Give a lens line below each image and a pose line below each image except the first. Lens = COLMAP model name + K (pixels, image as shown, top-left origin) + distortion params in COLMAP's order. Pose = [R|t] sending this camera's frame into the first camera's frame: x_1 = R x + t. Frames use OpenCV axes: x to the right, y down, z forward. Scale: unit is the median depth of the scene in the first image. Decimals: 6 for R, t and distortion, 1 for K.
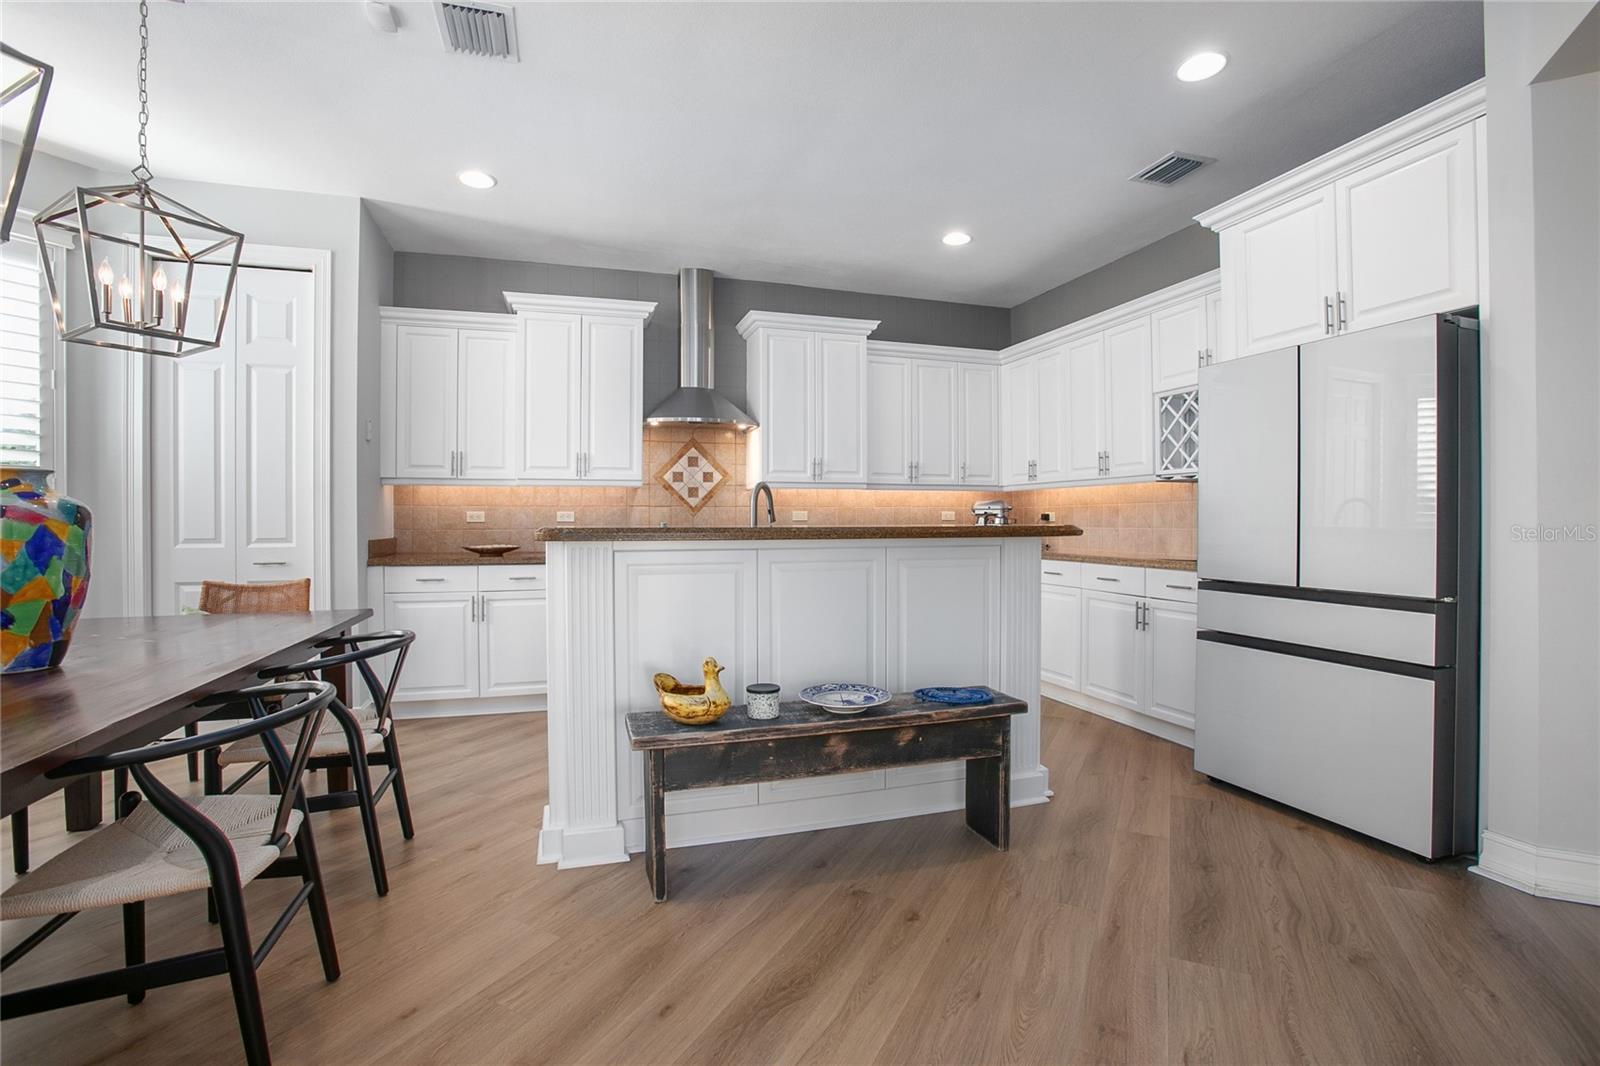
lens RADIAL K [[731.6, 0, 795.1], [0, 731.6, 531.0], [0, 0, 1]] dist [-0.057309, 0.012029]
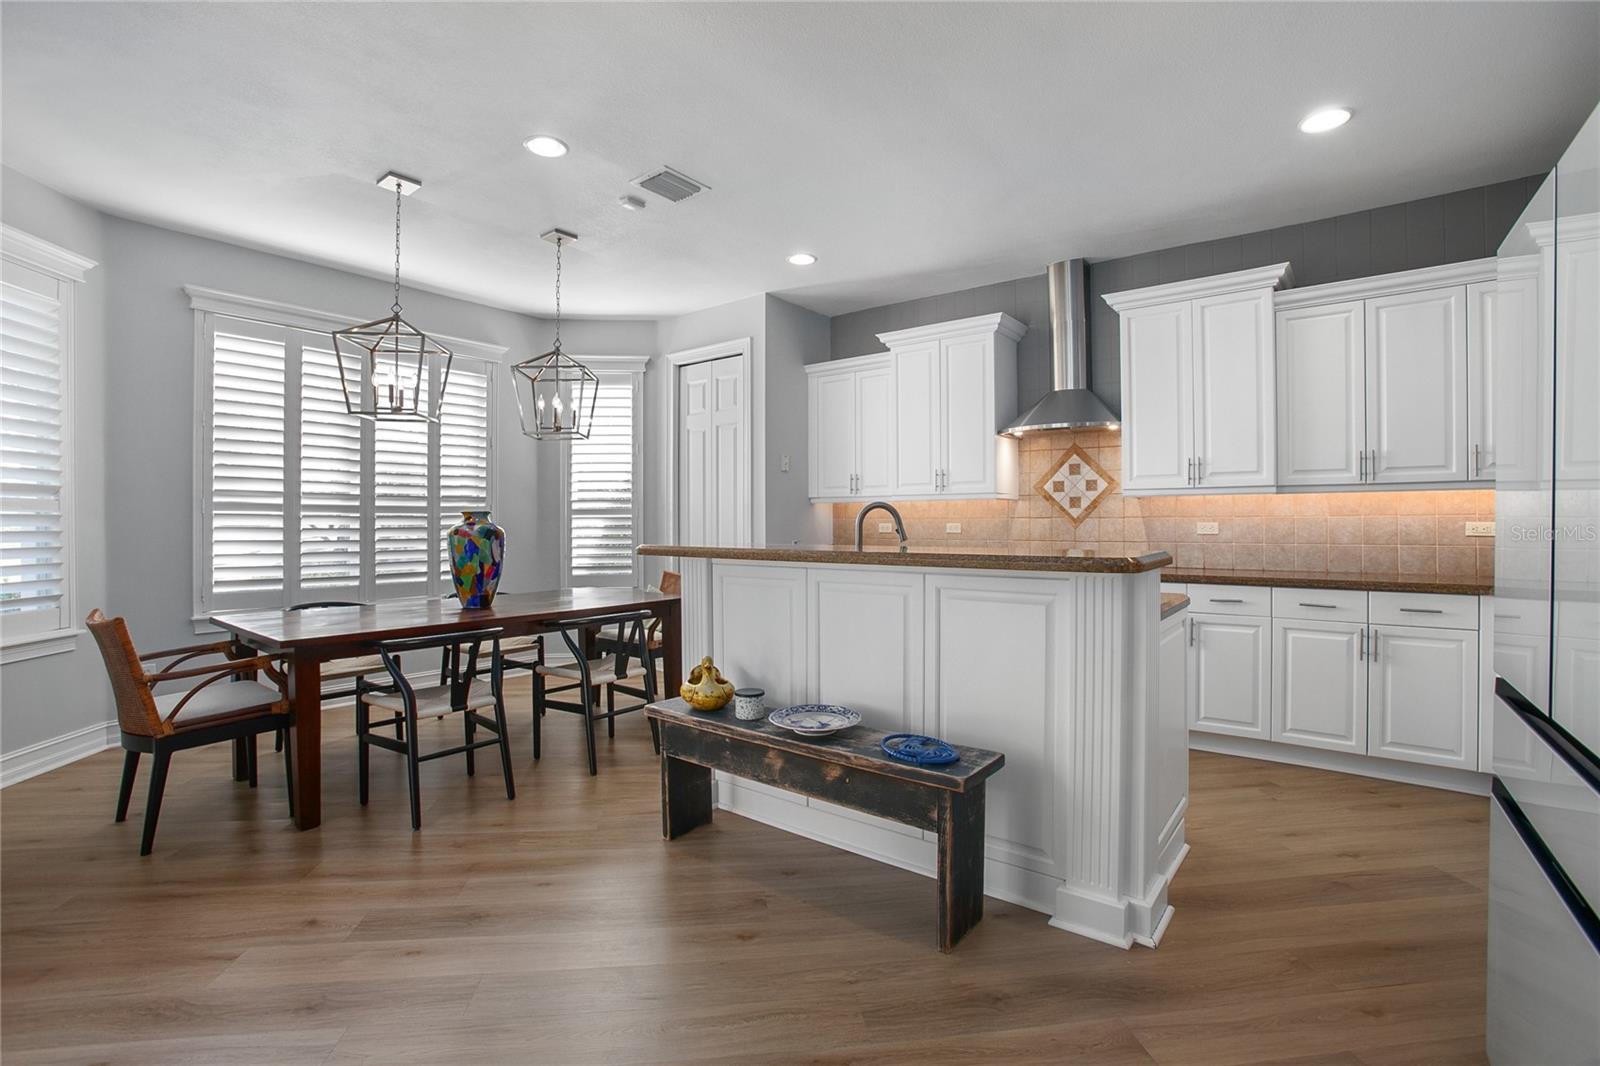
lens RADIAL K [[731.6, 0, 783.6], [0, 731.6, 527.4], [0, 0, 1]] dist [-0.057309, 0.012029]
pose [[0.566598, 0.006851, -0.823966, 0.433039], [-0.011885, 0.999929, 0.000141, -0.018508], [0.823909, 0.009713, 0.566639, 0.193843]]
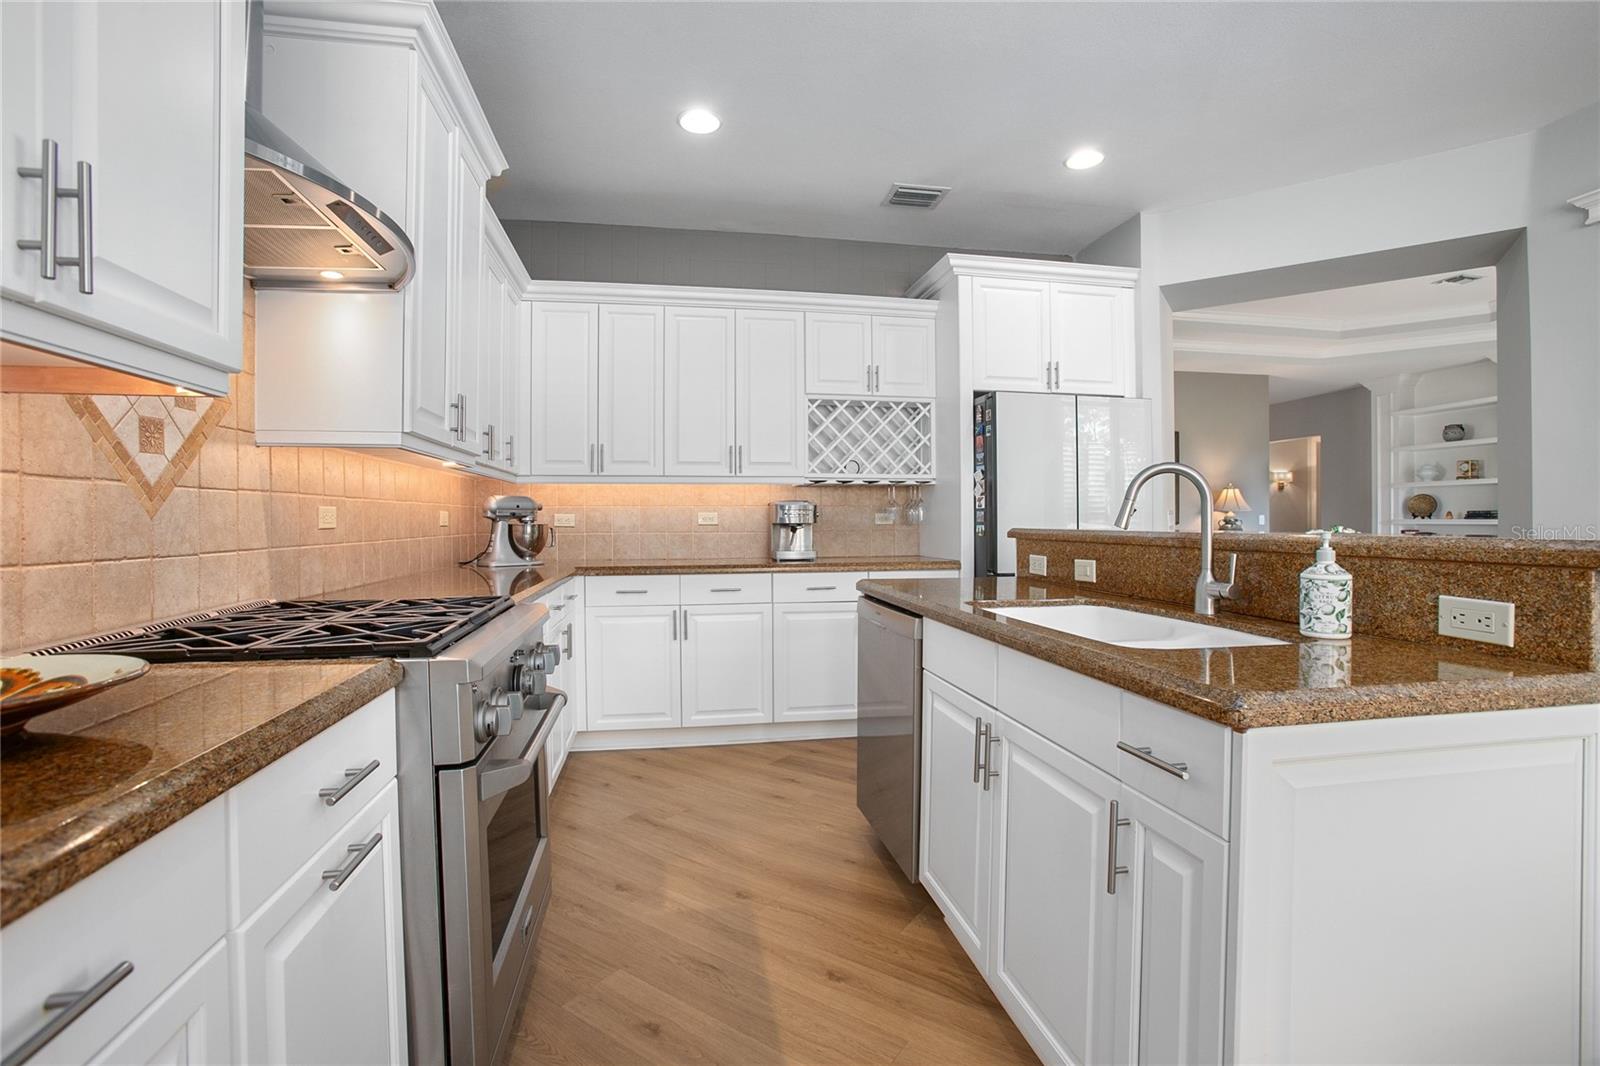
lens RADIAL K [[731.6, 0, 791.9], [0, 731.6, 532.7], [0, 0, 1]] dist [-0.057309, 0.012029]
pose [[0.123312, -0.013598, 0.992275, -0.418665], [0.023216, 0.999672, 0.010814, -0.011260], [-0.992096, 0.021703, 0.123587, 0.756800]]
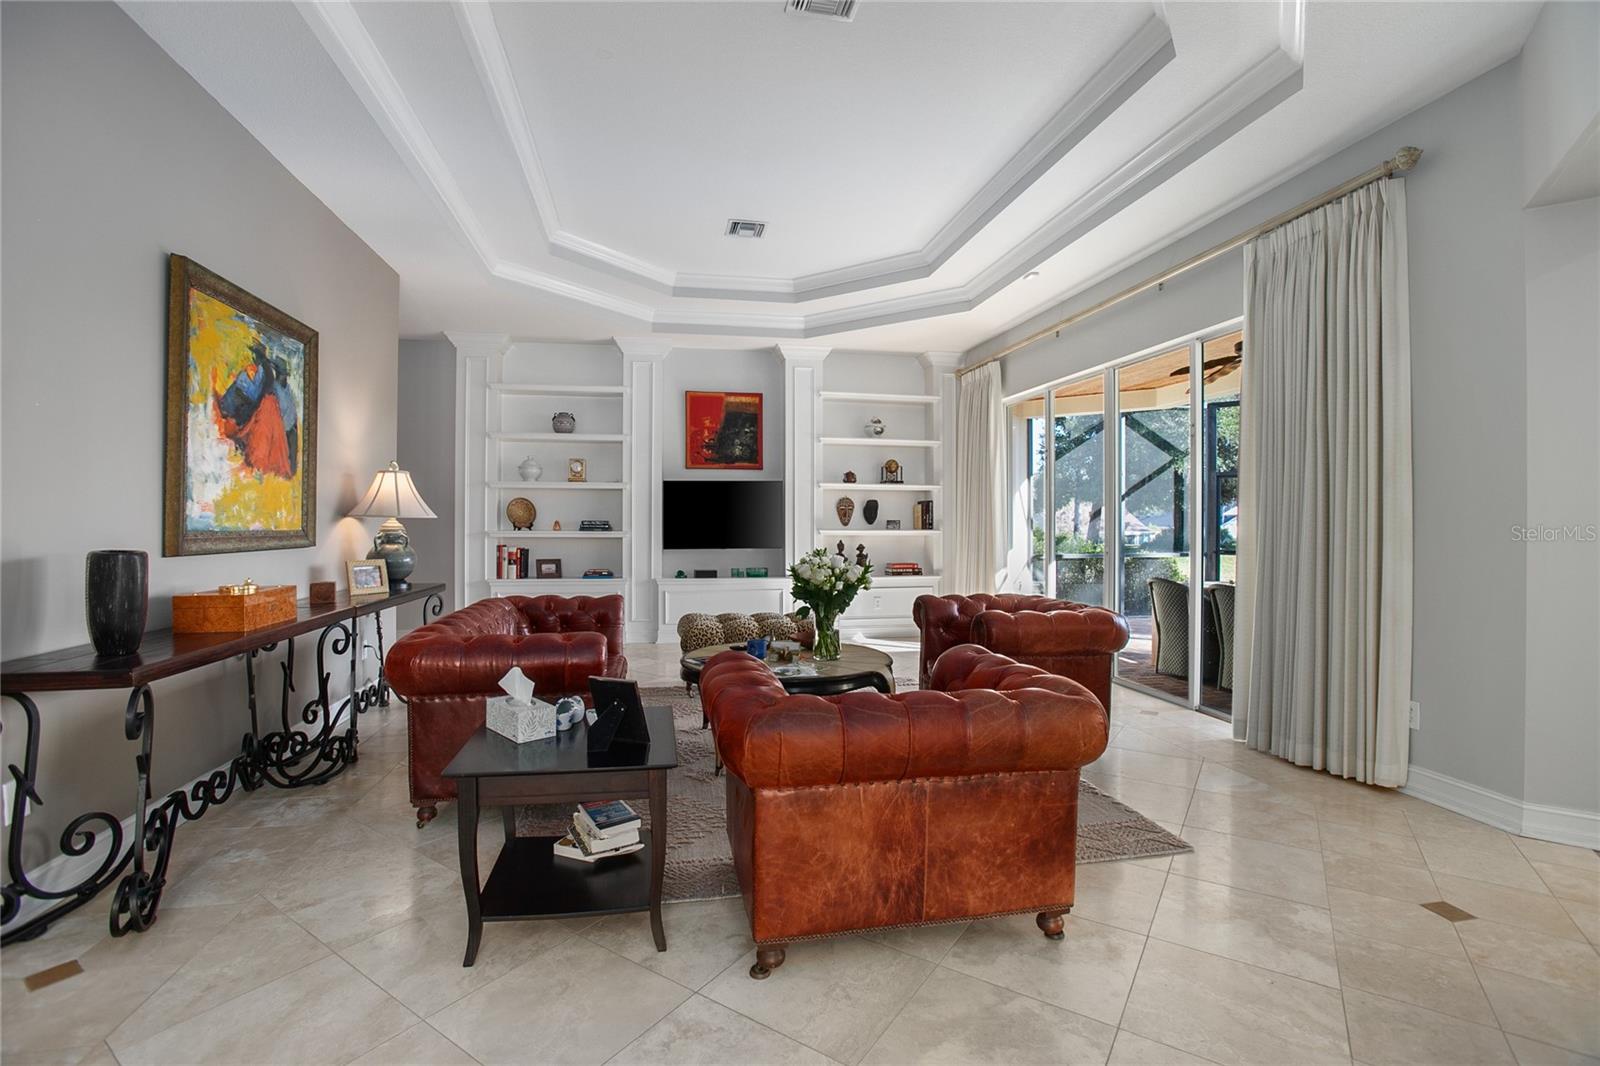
lens RADIAL K [[731.6, 0, 801.2], [0, 731.6, 526.9], [0, 0, 1]] dist [-0.057309, 0.012029]
pose [[-0.992477, -0.000411, 0.122432, 0.939531], [0.002436, 0.999730, 0.023098, -0.028821], [-0.122408, 0.023223, -0.992208, 0.713803]]
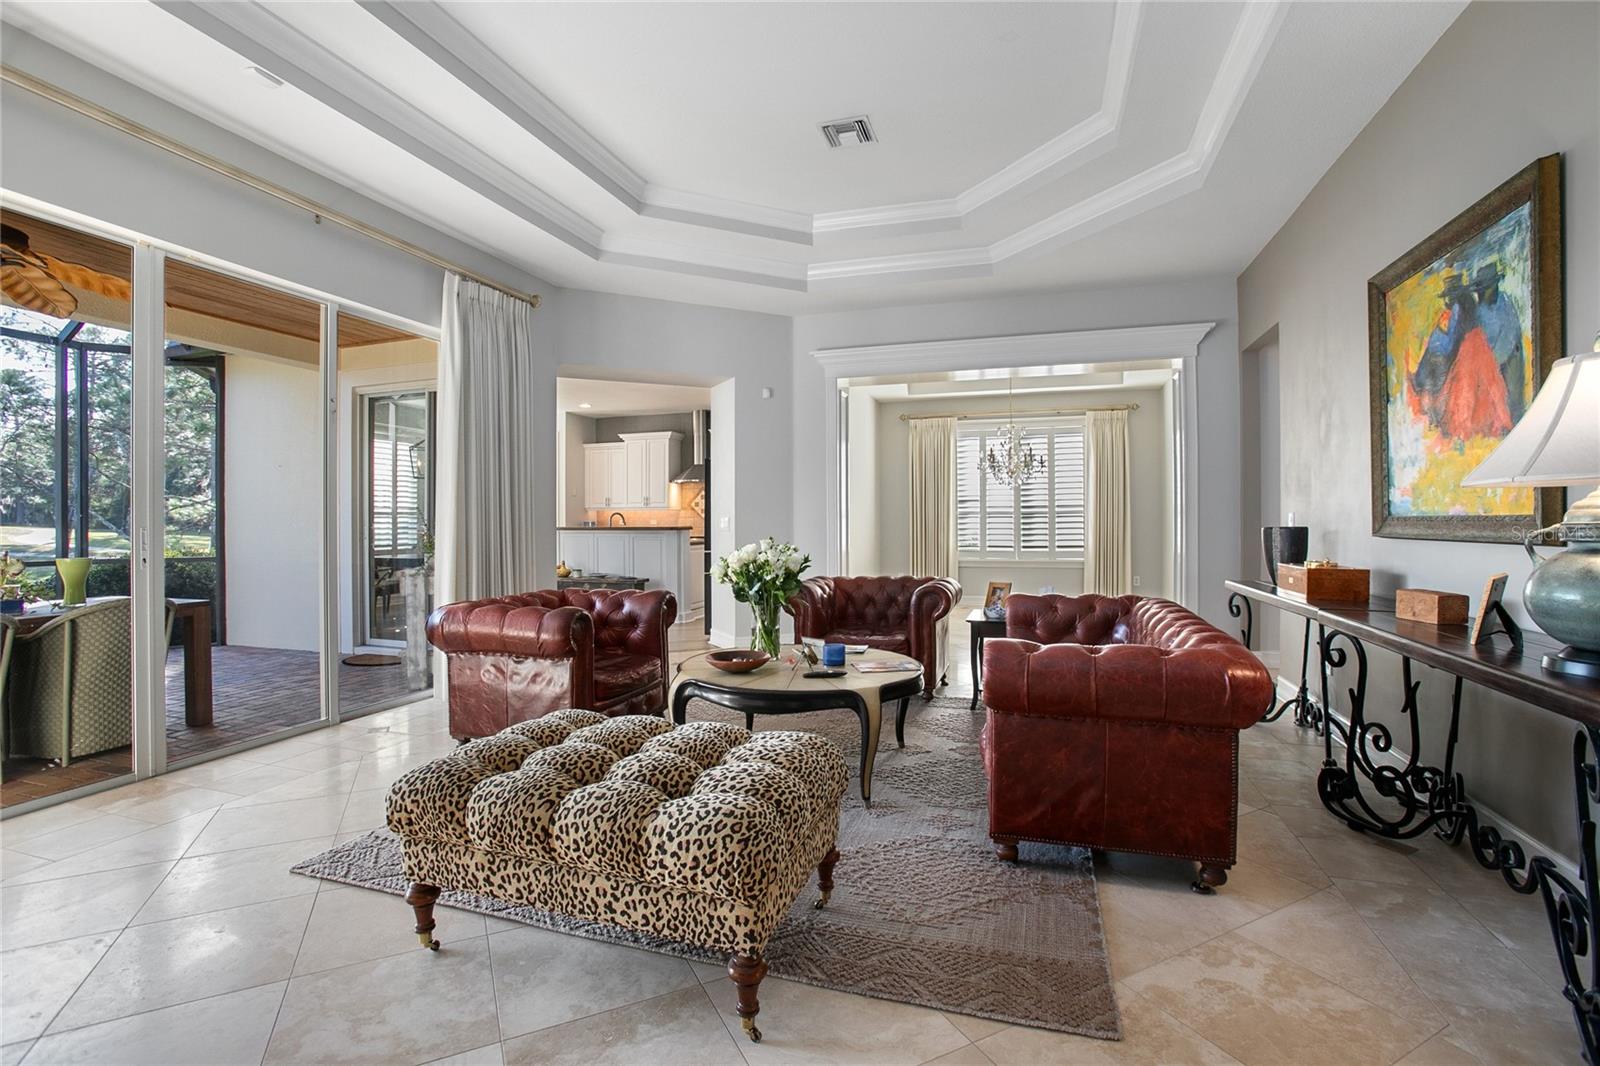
lens RADIAL K [[731.6, 0, 801.4], [0, 731.6, 531.8], [0, 0, 1]] dist [-0.057309, 0.012029]
pose [[0.814475, 0.006370, -0.580163, 1.457103], [-0.007587, 0.999971, 0.000328, 0.005601], [0.580149, 0.004135, 0.814500, -0.645979]]
